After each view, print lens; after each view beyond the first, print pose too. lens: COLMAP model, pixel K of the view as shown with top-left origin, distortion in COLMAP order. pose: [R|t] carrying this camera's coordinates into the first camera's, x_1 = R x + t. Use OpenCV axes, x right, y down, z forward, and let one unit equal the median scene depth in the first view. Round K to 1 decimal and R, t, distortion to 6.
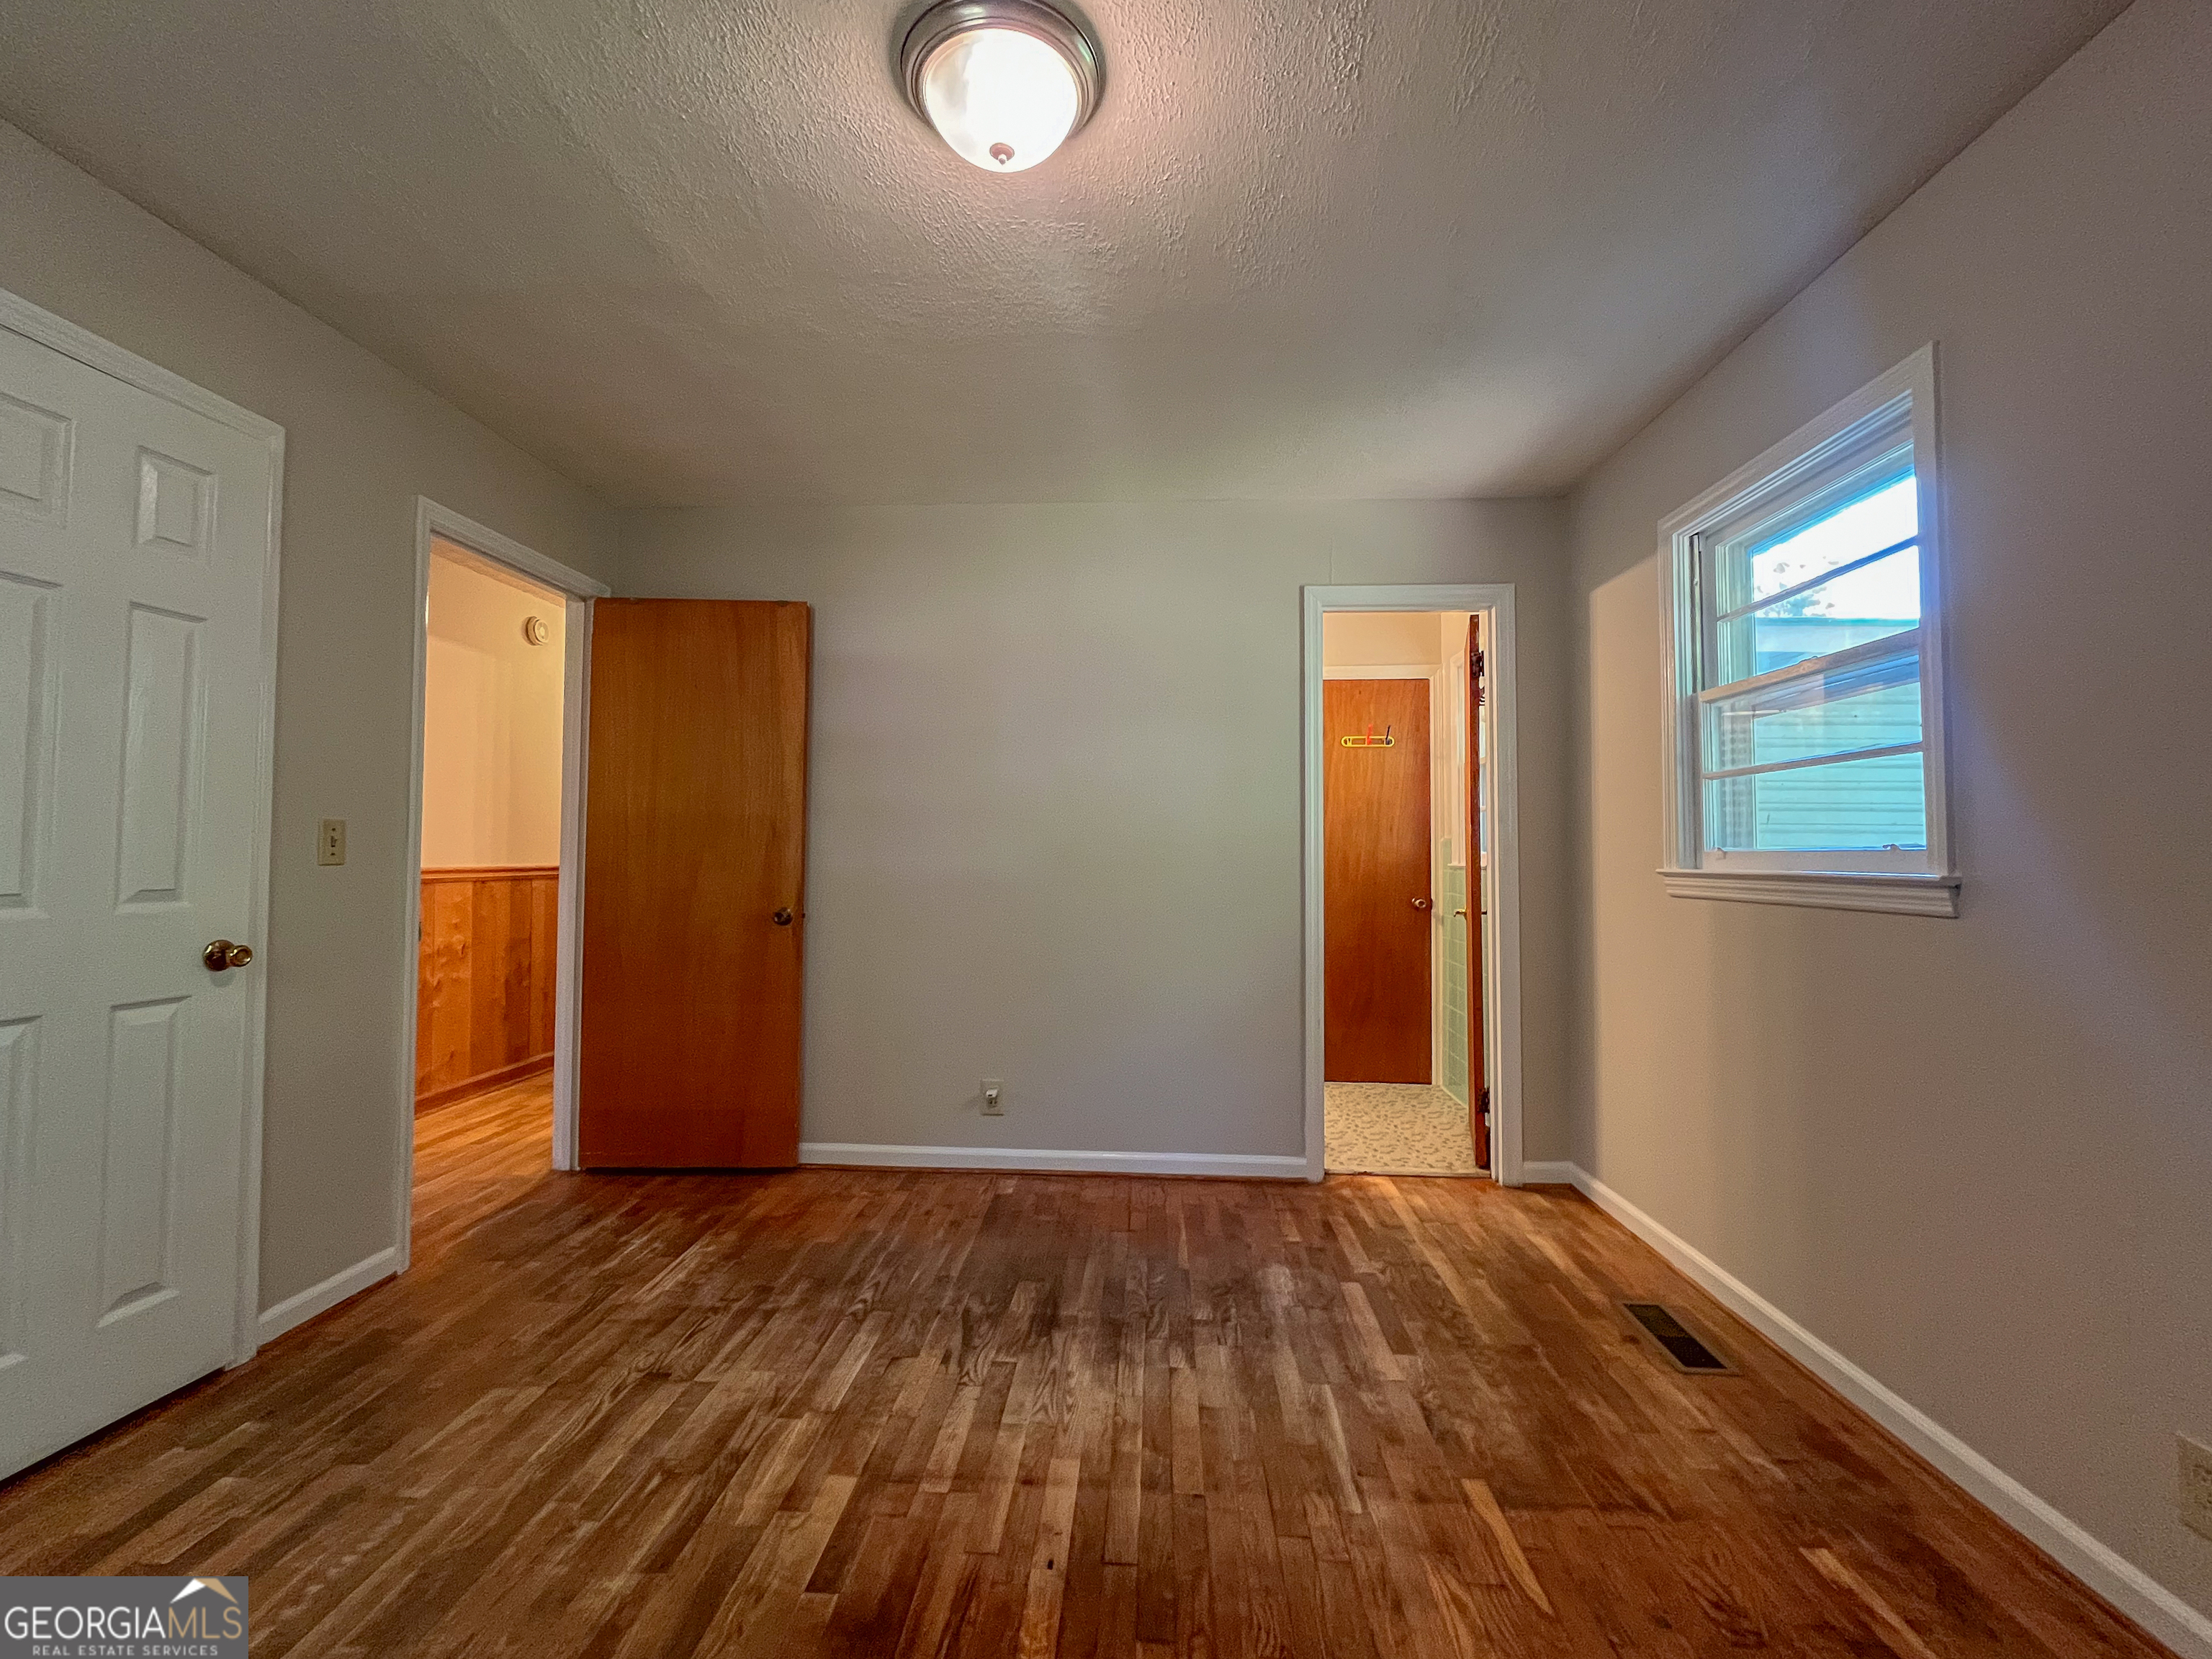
lens RADIAL K [[885.9, 0, 1107.7], [0, 885.9, 828.7], [0, 0, 1]] dist [-0.000893, -0.000168]
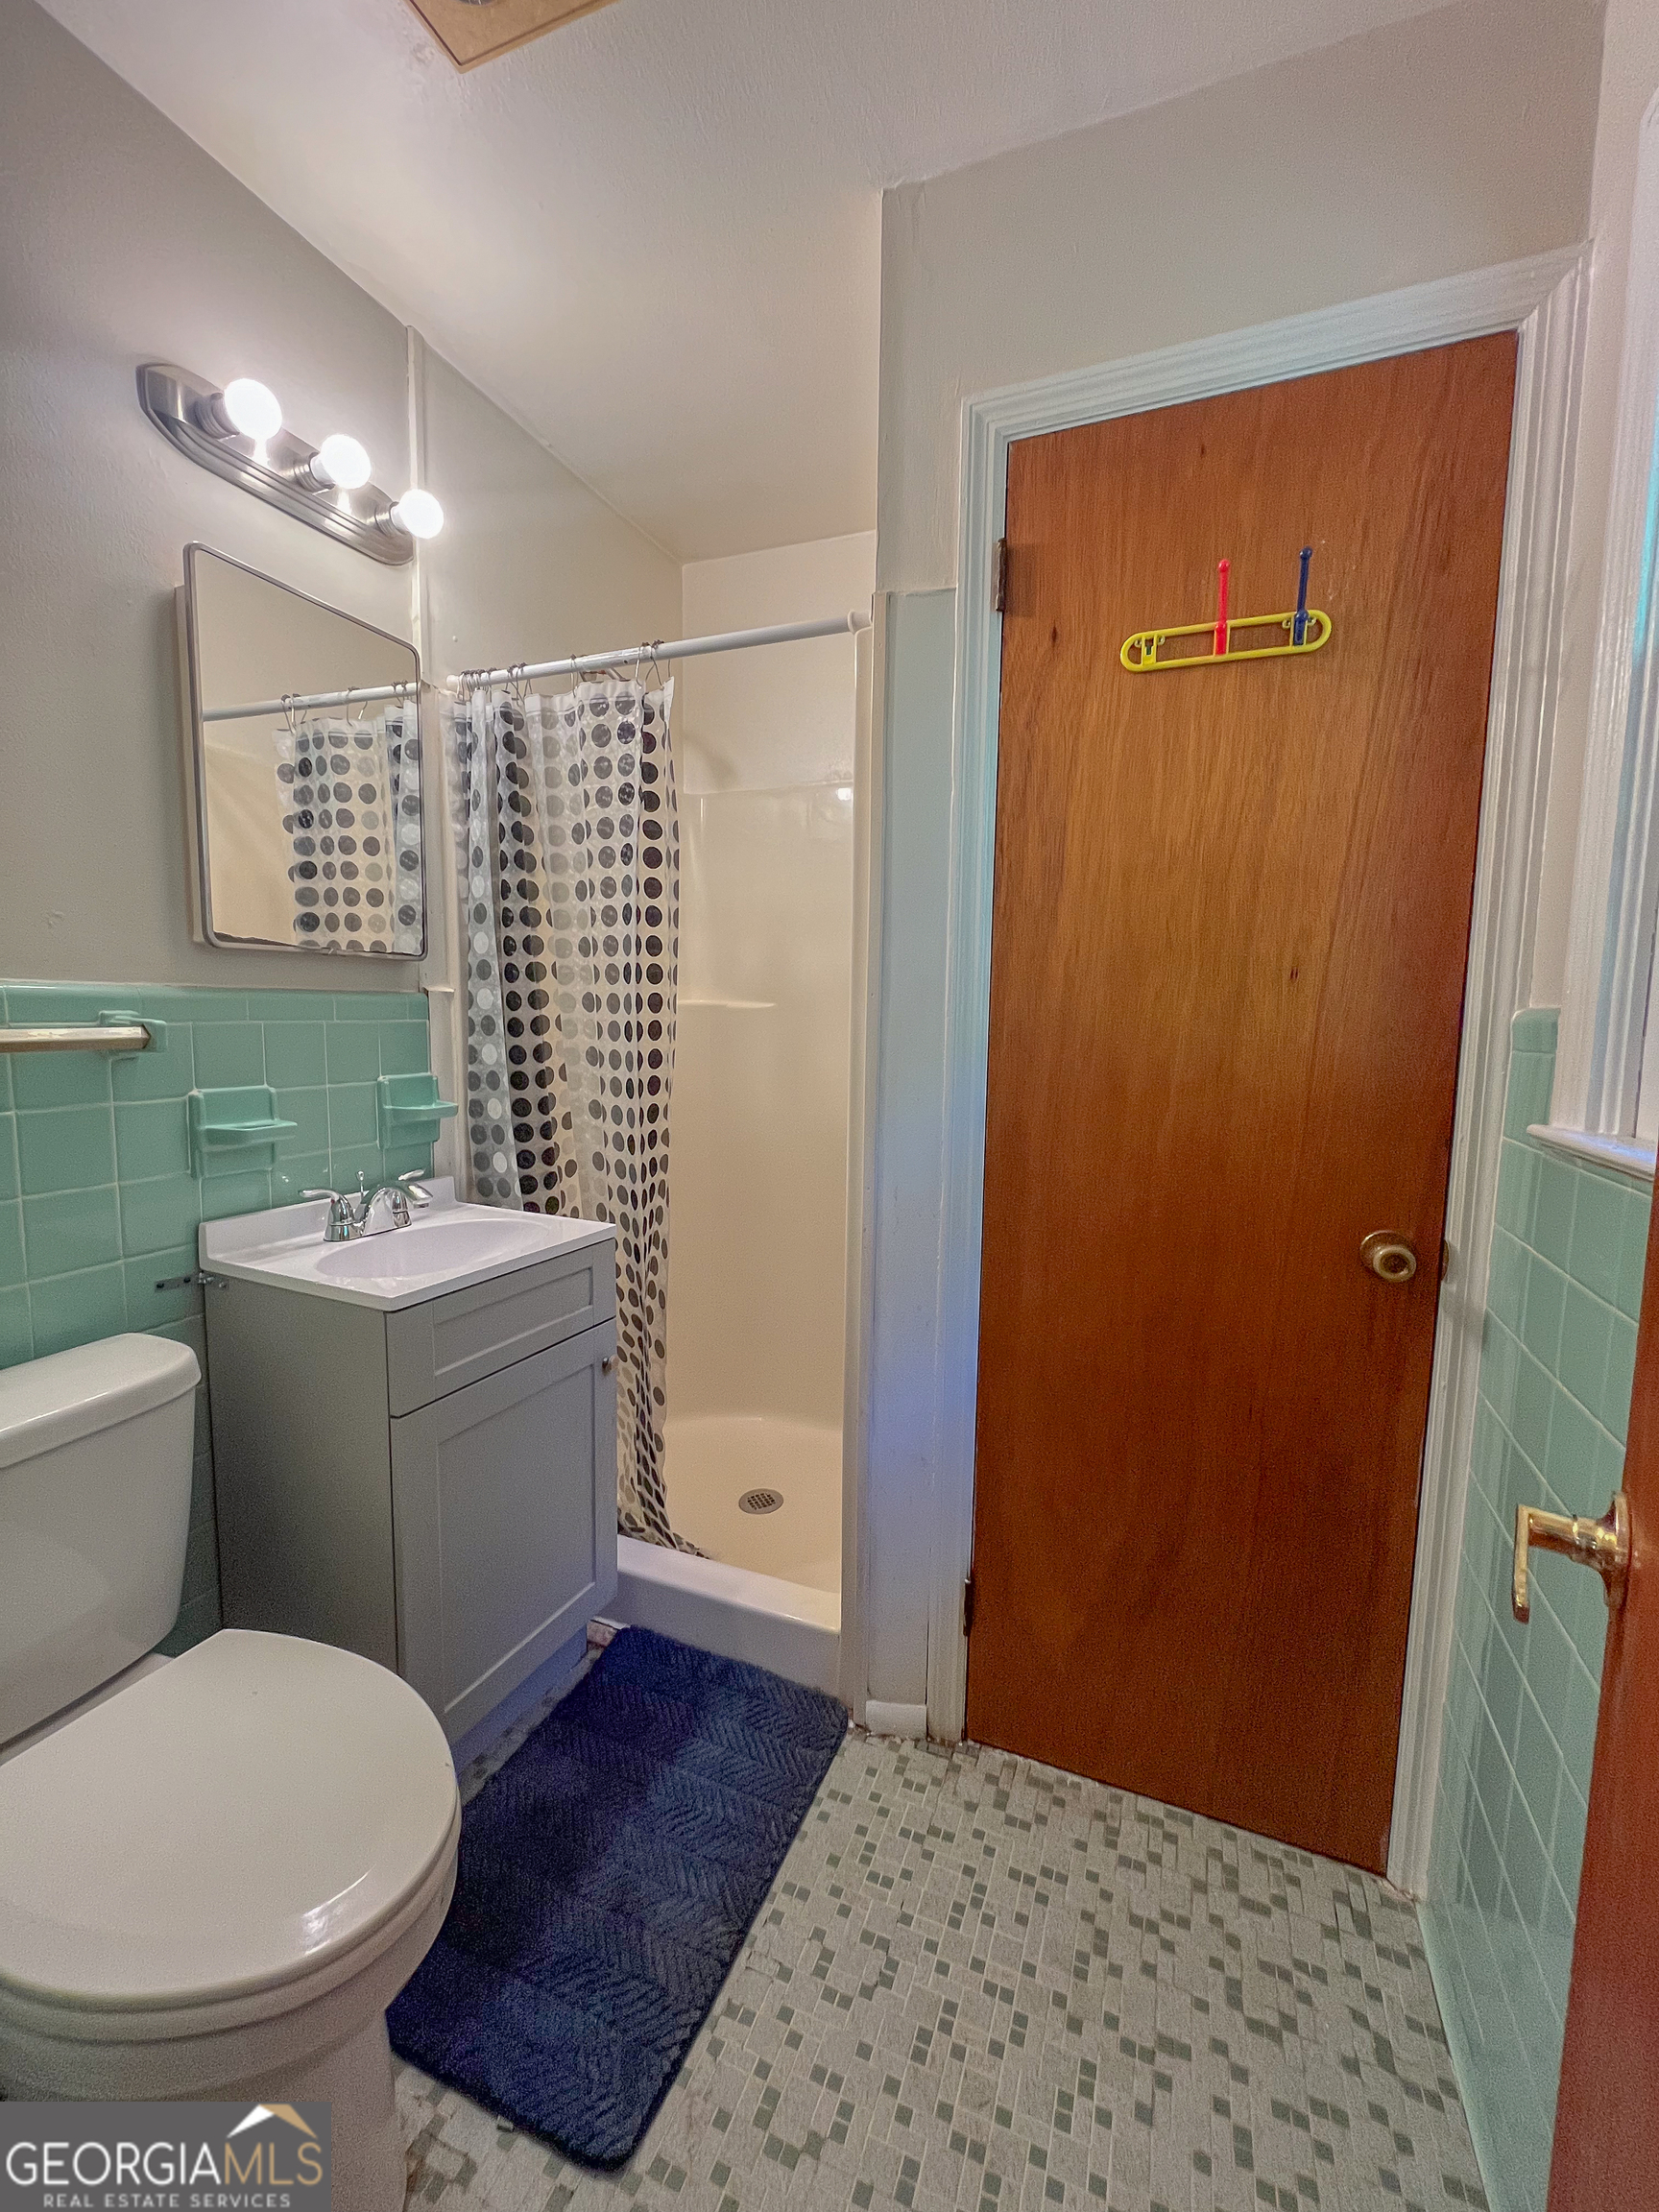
lens RADIAL K [[885.9, 0, 831.1], [0, 885.9, 1104.1], [0, 0, 1]] dist [-0.000893, -0.000168]
pose [[0.953071, 0.038240, -0.300323, 0.271033], [-0.000396, 0.992147, 0.125076, 0.006843], [0.302747, -0.119087, 0.945602, 0.705780]]
